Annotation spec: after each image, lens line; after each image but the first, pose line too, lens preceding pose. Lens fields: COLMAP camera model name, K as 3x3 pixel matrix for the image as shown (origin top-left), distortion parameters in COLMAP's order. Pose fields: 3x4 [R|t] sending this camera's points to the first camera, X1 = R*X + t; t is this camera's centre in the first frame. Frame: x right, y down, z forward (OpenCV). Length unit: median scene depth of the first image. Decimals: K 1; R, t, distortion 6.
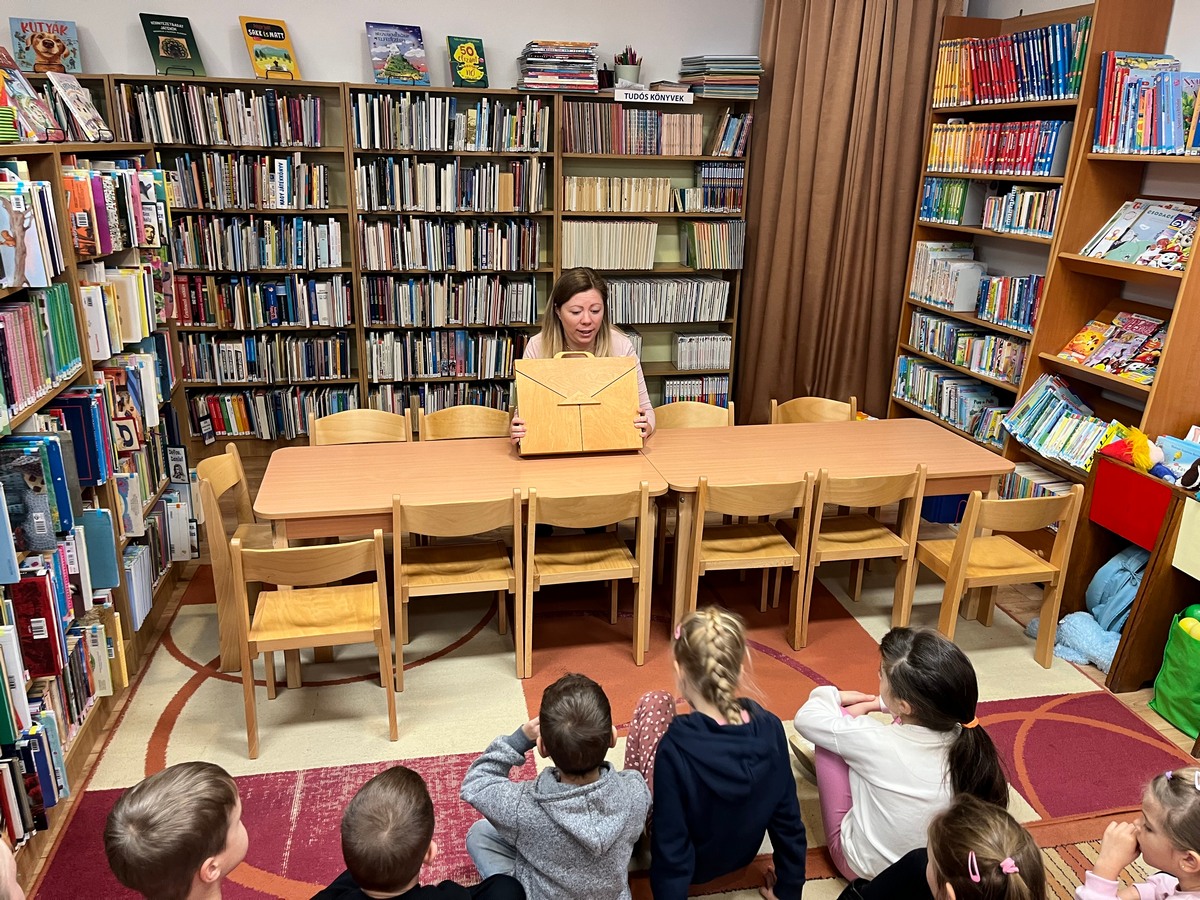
lens RADIAL K [[915.3, 0, 586.7], [0, 915.3, 469.9], [0, 0, 1]] dist [0.061847, -0.080796]
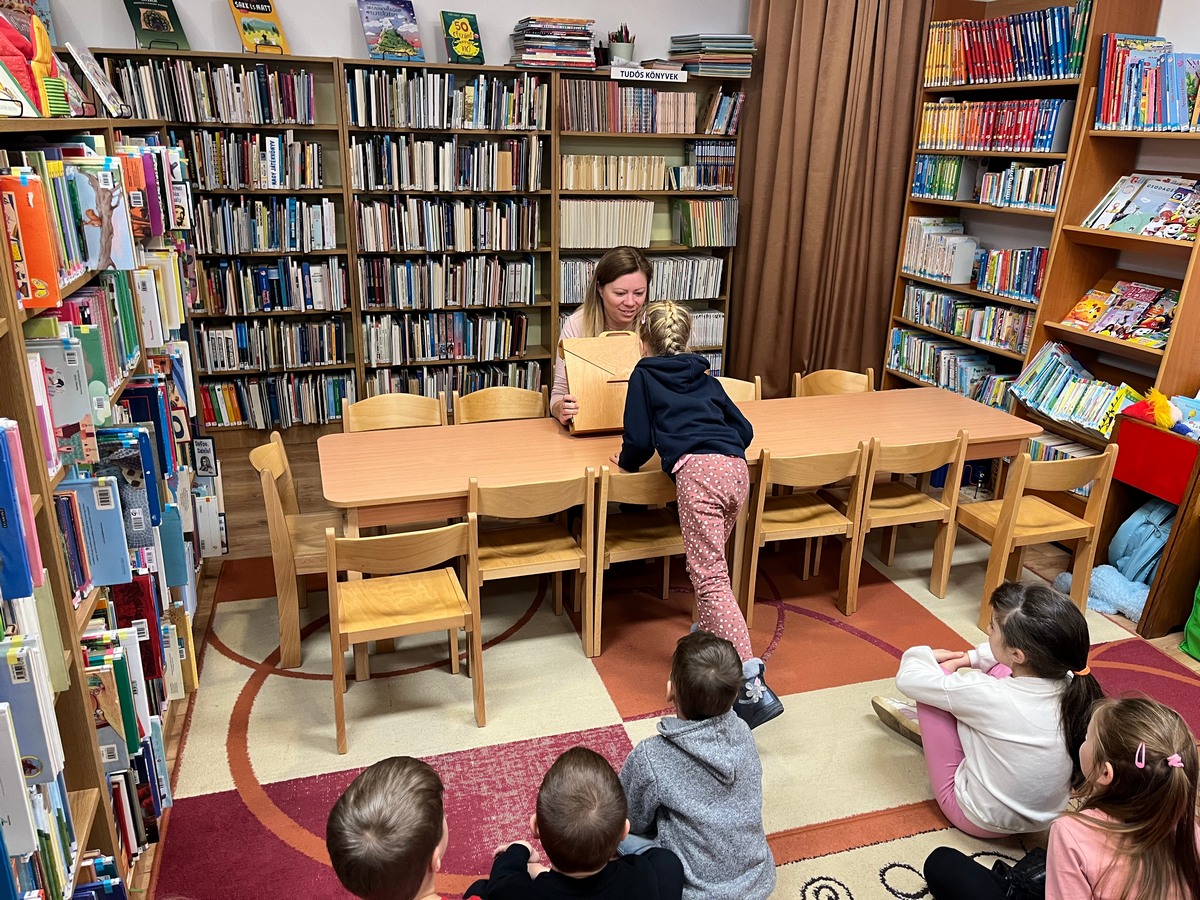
lens RADIAL K [[915.3, 0, 597.1], [0, 915.3, 460.5], [0, 0, 1]] dist [0.061847, -0.080796]
pose [[0.994206, -0.035963, 0.101297, -0.105681], [0.035055, 0.999328, 0.010735, 0.001755], [-0.101615, -0.007122, 0.994798, 0.005459]]
